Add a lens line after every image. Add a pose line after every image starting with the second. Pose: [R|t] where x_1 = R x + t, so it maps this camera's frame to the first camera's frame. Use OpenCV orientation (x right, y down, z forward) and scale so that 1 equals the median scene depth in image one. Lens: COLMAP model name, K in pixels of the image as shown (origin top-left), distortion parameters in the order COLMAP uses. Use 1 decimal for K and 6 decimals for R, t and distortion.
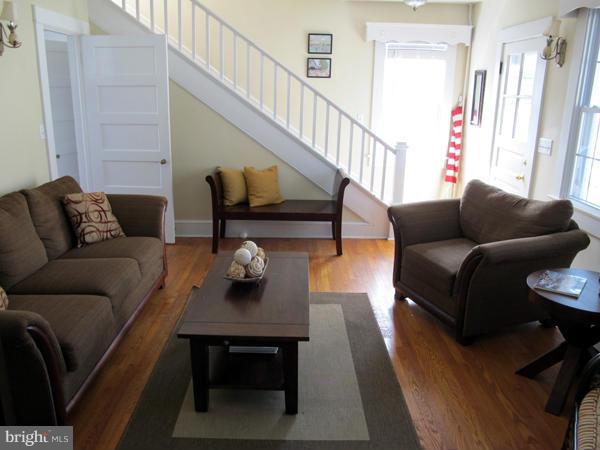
lens RADIAL K [[504.5, 0, 299.5], [0, 504.5, 235.3], [0, 0, 1]] dist [-0.152762, 0.125642]
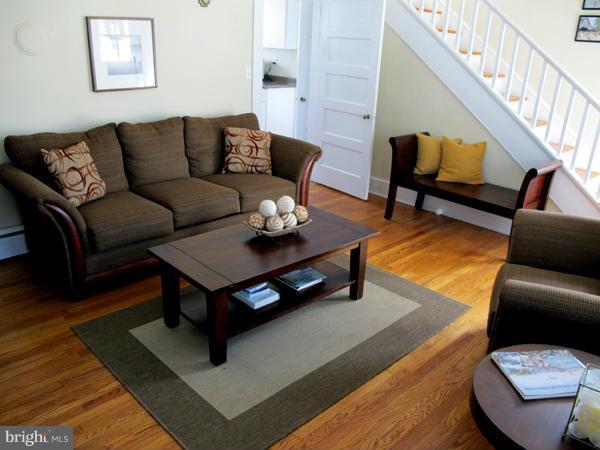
lens RADIAL K [[504.5, 0, 299.5], [0, 504.5, 235.3], [0, 0, 1]] dist [-0.152762, 0.125642]
pose [[0.703384, 0.281455, -0.652713, 0.439759], [-0.236756, 0.958600, 0.158219, -0.058438], [0.670222, 0.043245, 0.740900, 0.225654]]
